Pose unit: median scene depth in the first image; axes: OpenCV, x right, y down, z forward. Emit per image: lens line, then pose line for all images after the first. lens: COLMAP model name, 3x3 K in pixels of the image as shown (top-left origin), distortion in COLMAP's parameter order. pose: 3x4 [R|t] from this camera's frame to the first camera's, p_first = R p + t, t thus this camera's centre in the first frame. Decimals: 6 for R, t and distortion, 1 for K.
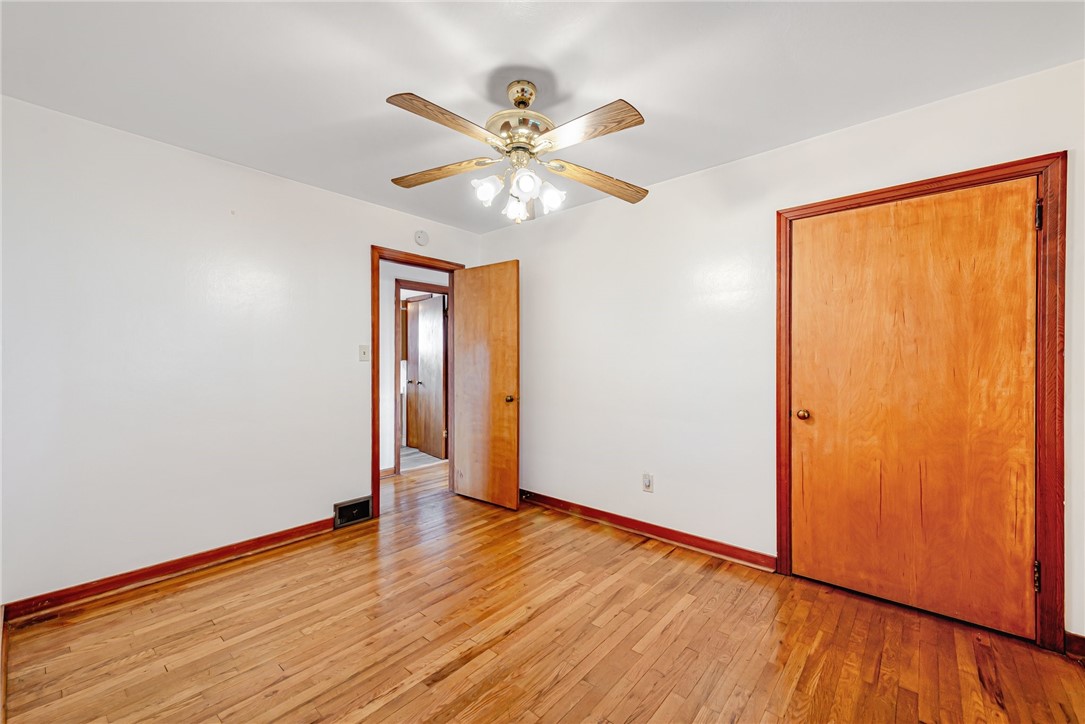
lens RADIAL K [[435.8, 0, 543.2], [0, 435.8, 374.4], [0, 0, 1]] dist [0.011894, -0.000194]
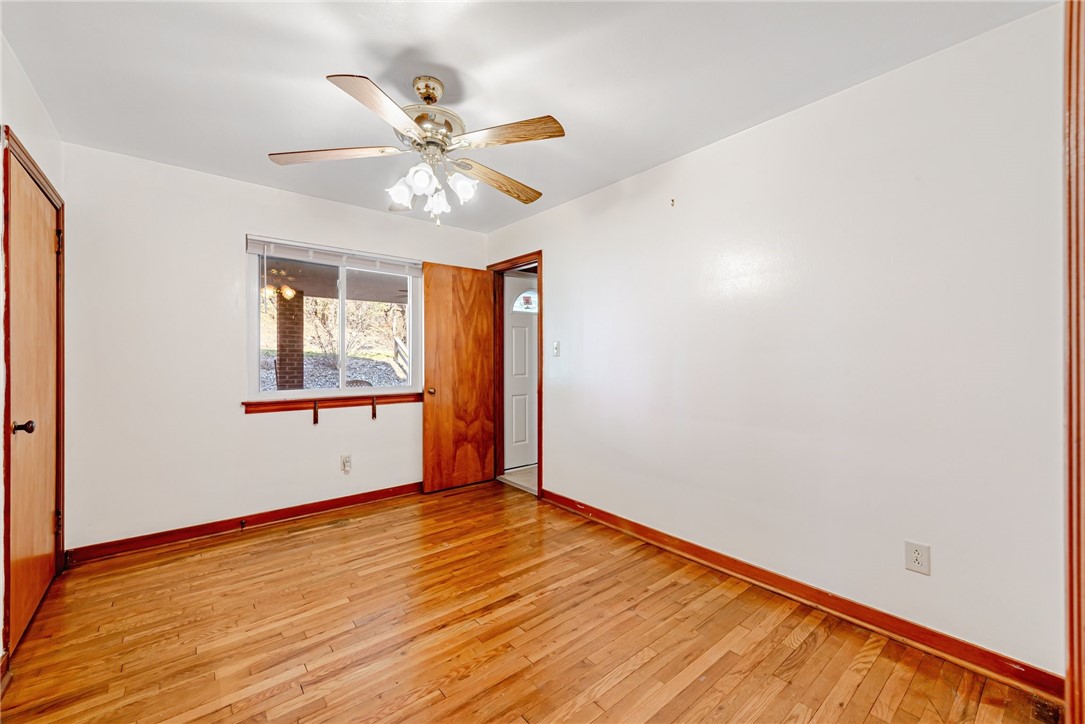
lens RADIAL K [[435.8, 0, 547.4], [0, 435.8, 348.4], [0, 0, 1]] dist [0.013111, -0.000005]
pose [[-0.986654, 0.003601, 0.162790, -0.508344], [0.004388, 0.999980, 0.004473, -0.051344], [-0.162770, 0.005128, -0.986651, 2.051728]]
